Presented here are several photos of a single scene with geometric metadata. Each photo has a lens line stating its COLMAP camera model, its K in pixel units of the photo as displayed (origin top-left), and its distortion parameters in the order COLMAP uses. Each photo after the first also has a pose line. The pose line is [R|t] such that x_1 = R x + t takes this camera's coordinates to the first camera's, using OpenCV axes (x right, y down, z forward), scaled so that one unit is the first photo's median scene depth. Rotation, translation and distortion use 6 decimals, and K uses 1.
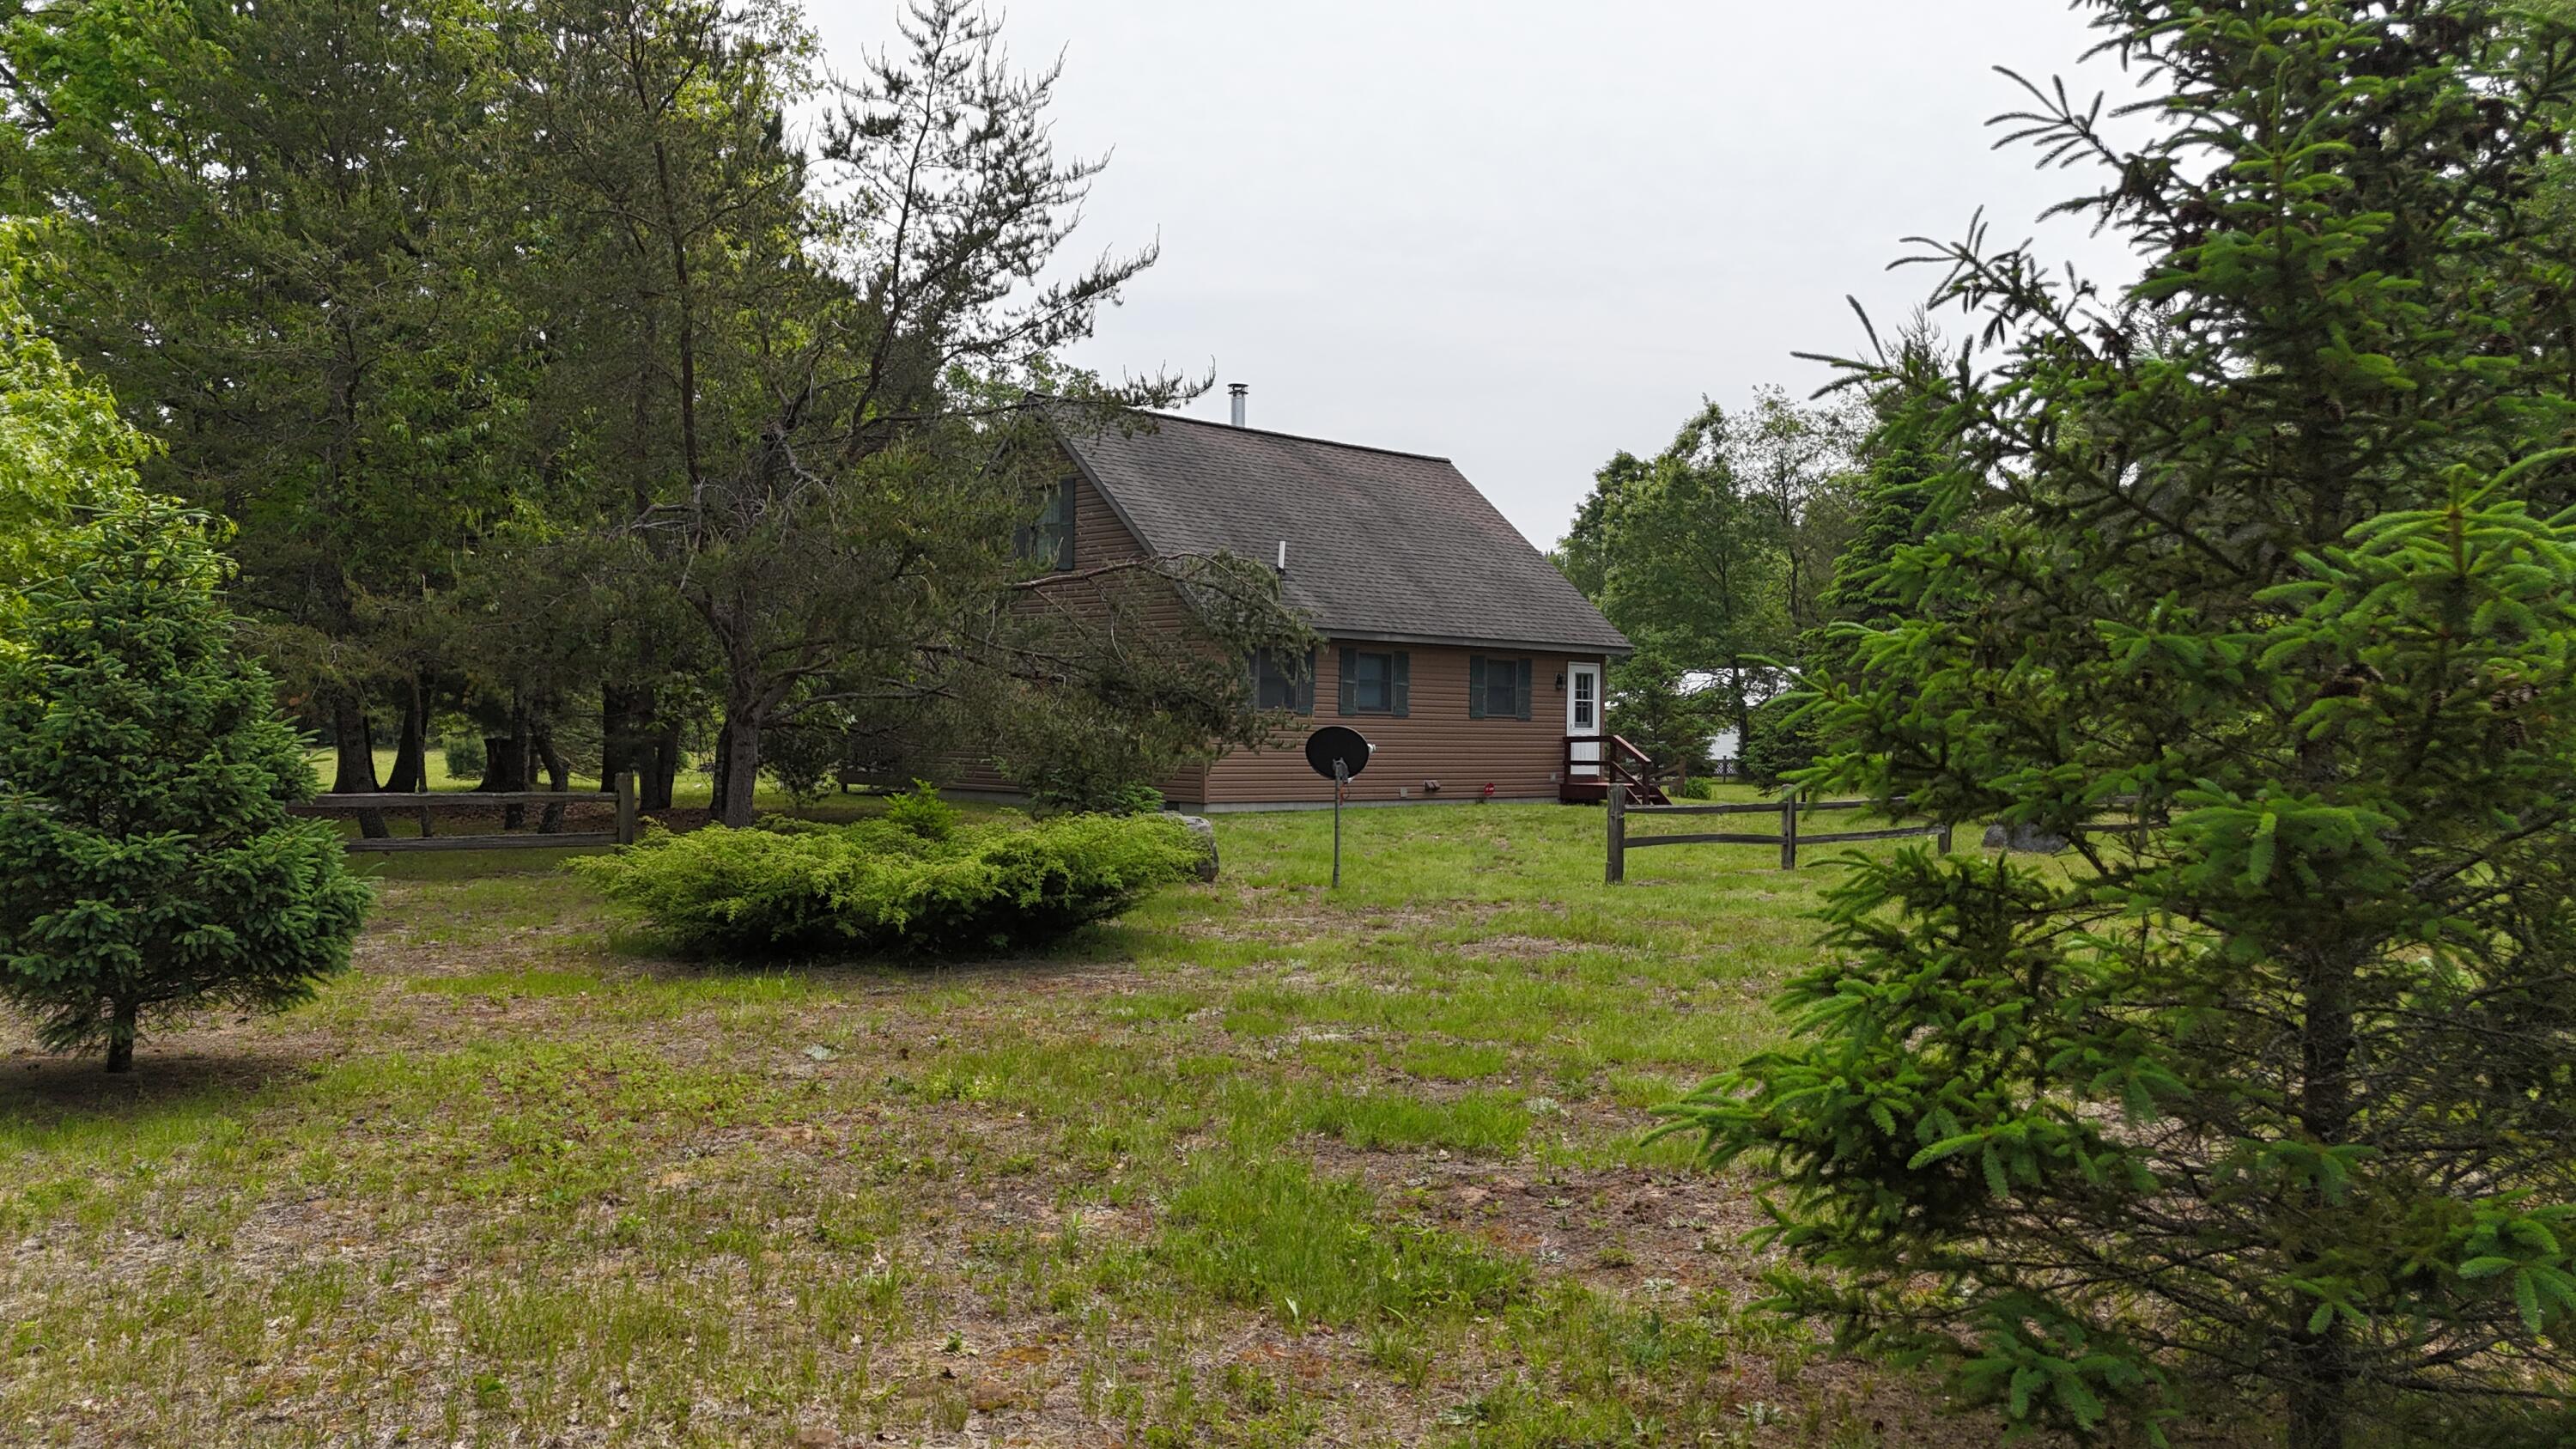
lens RADIAL K [[1894.1, 0, 1293.9], [0, 1894.1, 714.7], [0, 0, 1]] dist [0.074349, -0.077267]
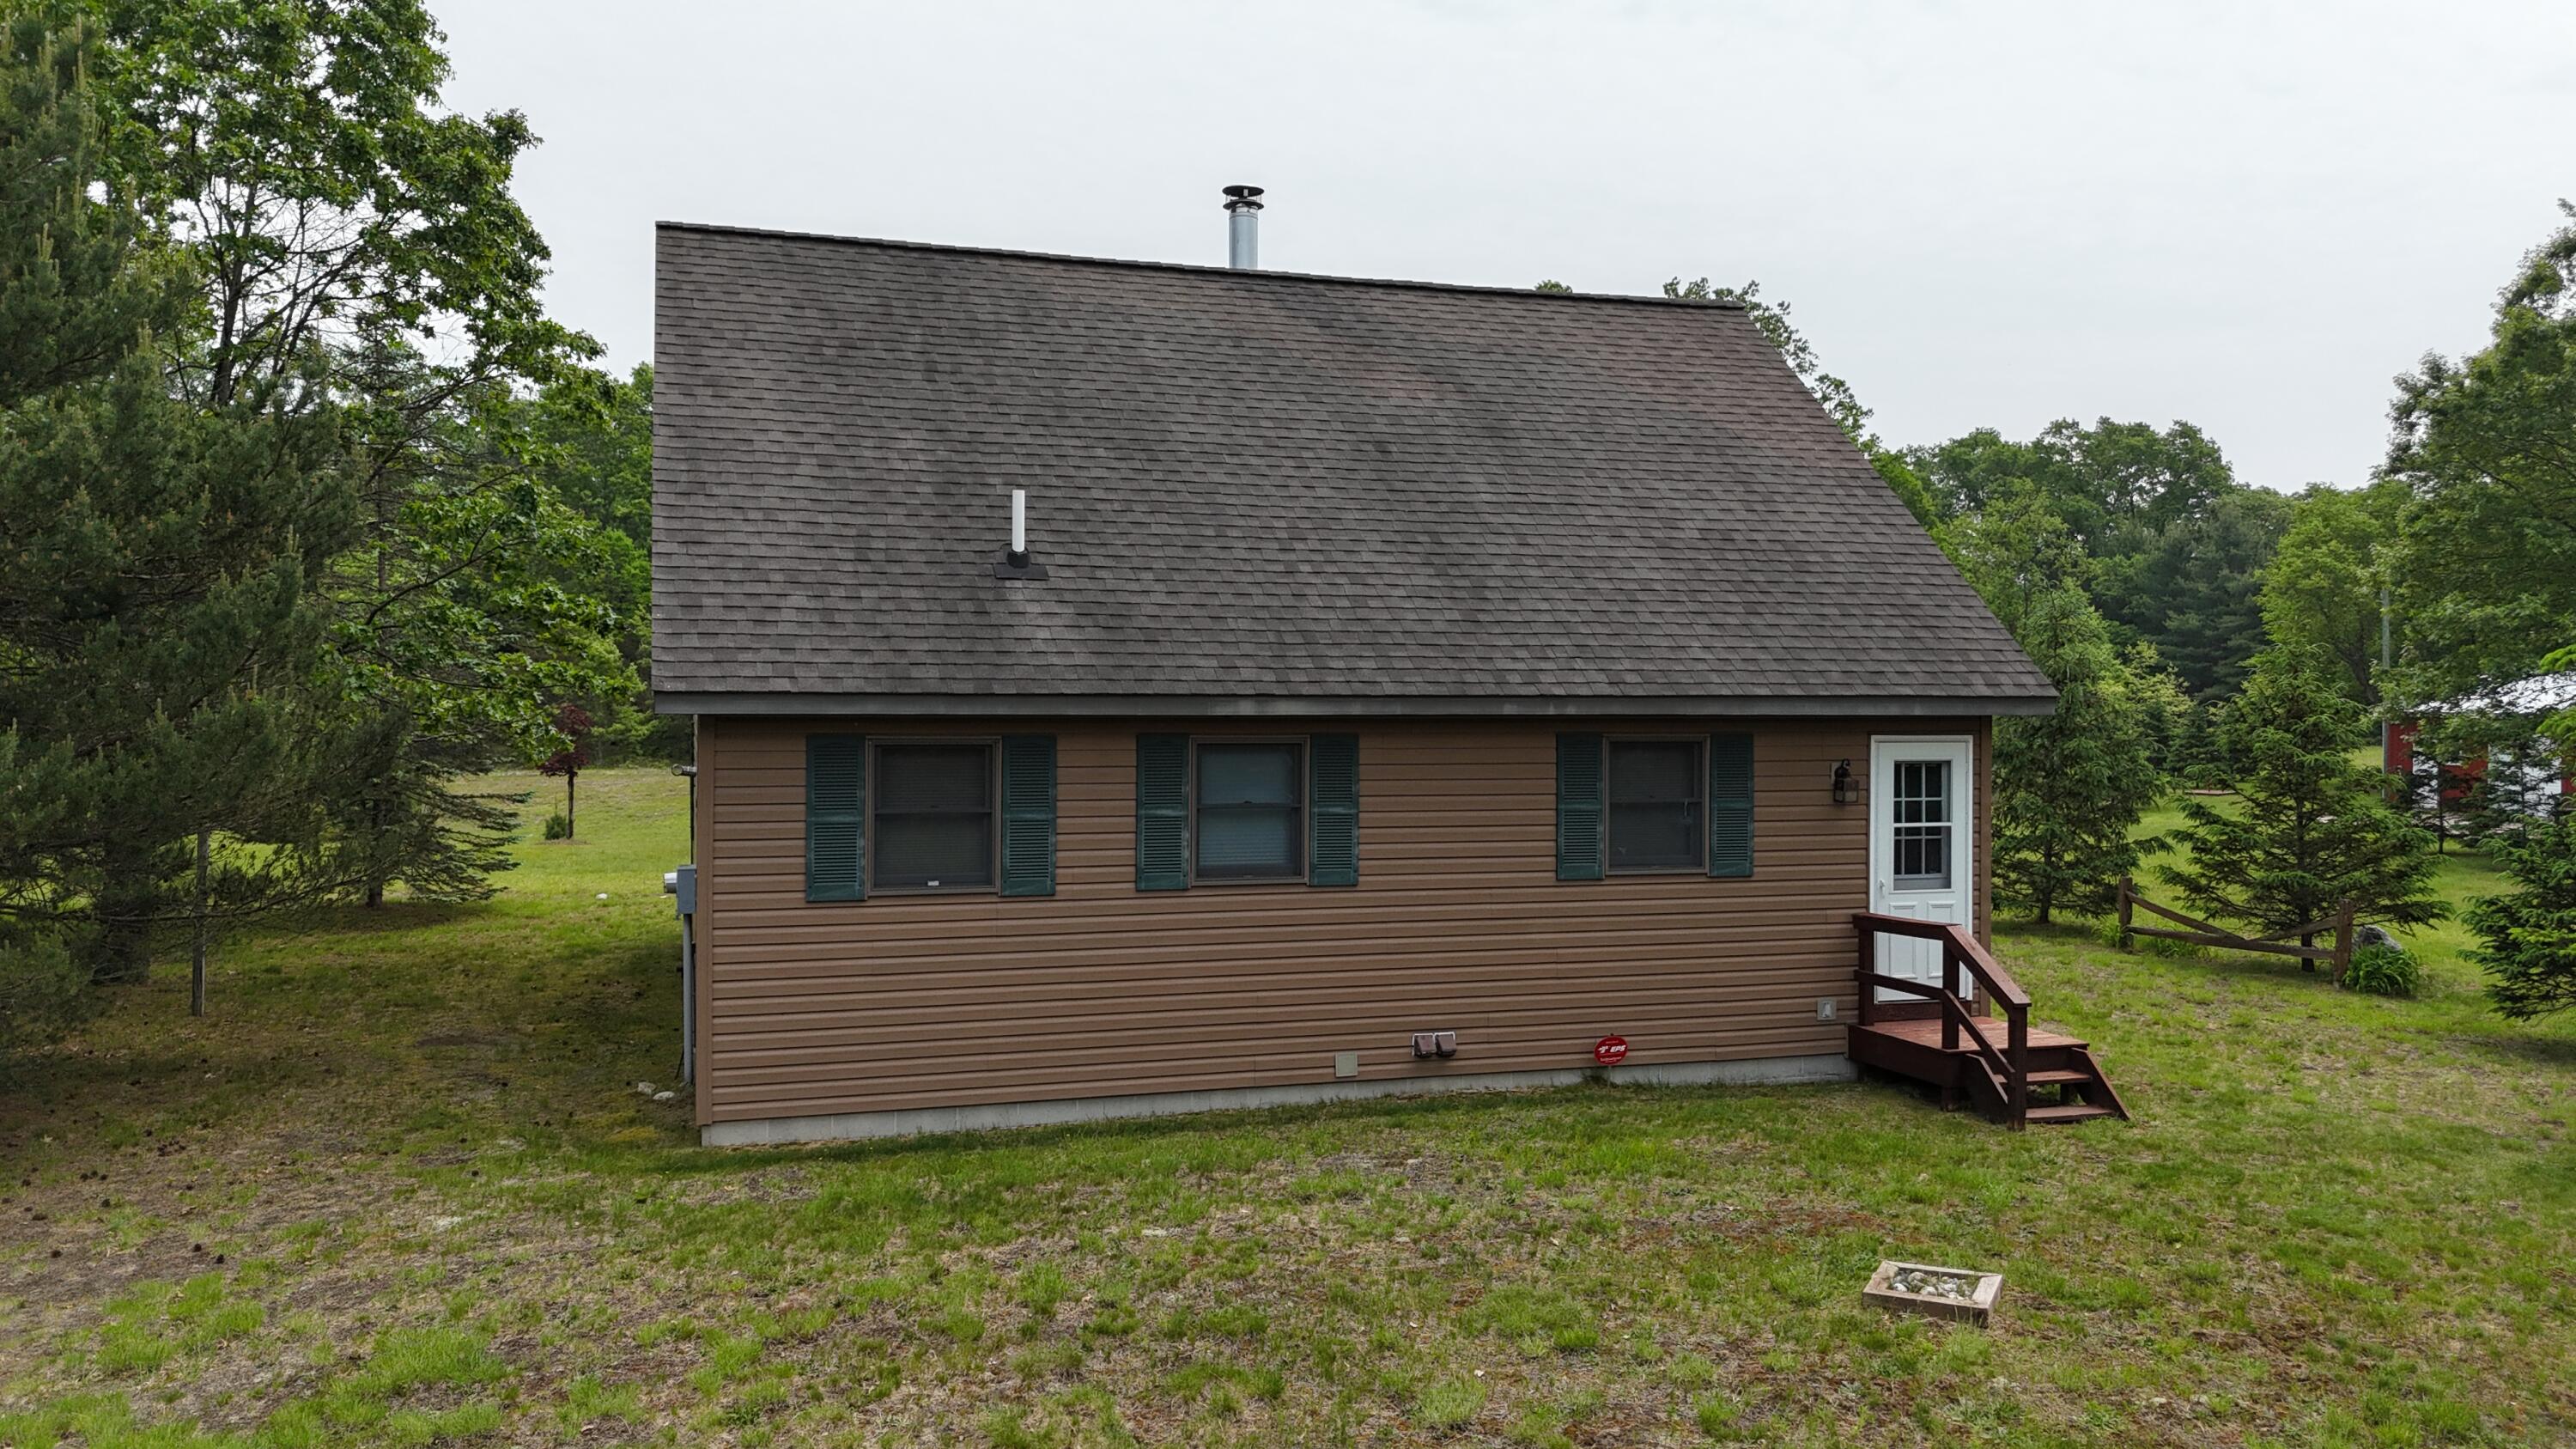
lens RADIAL K [[1894.1, 0, 1293.9], [0, 1894.1, 714.7], [0, 0, 1]] dist [0.074349, -0.077267]
pose [[0.900726, -0.007380, -0.434325, 0.213364], [0.012058, 0.999895, 0.008015, -0.037466], [0.434220, -0.012457, 0.900721, 0.567035]]
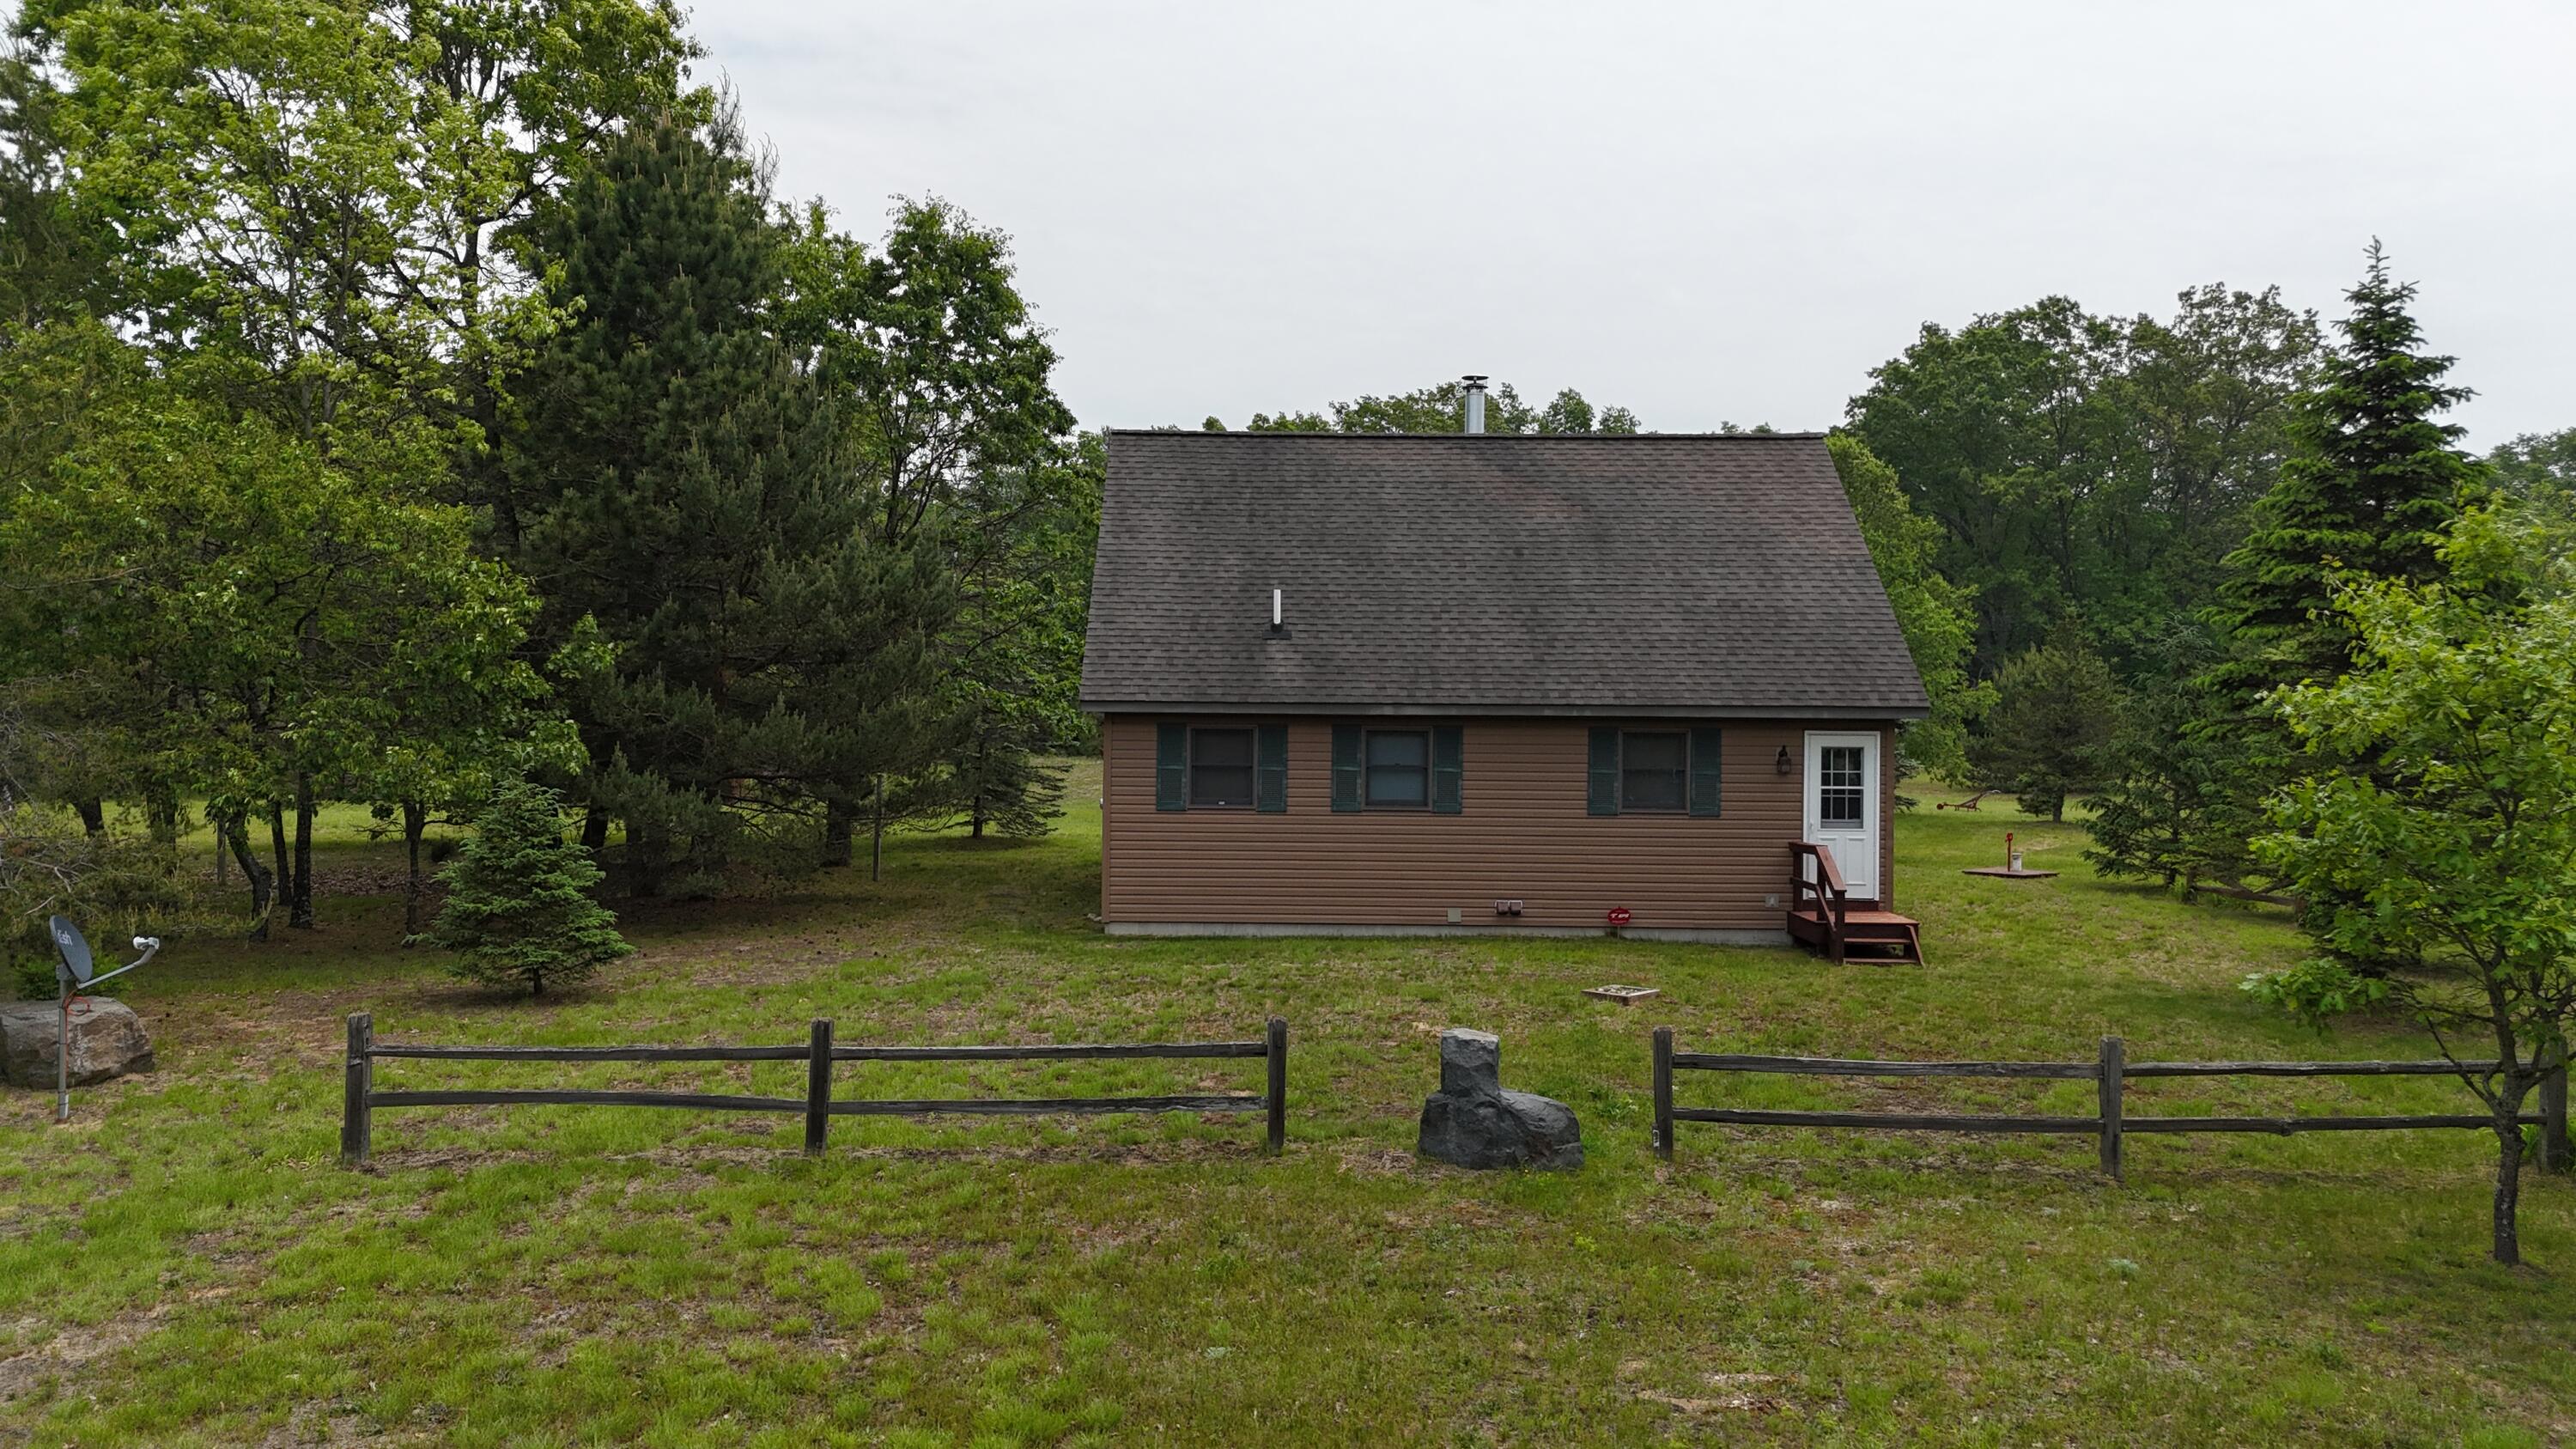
lens RADIAL K [[1898.5, 0, 1293.5], [0, 1898.5, 696.6], [0, 0, 1]] dist [0.109286, -0.174403]
pose [[0.730086, -0.009372, -0.683291, 0.474191], [0.006345, 0.999956, -0.006936, -0.036469], [0.683326, 0.000728, 0.730113, 0.386958]]
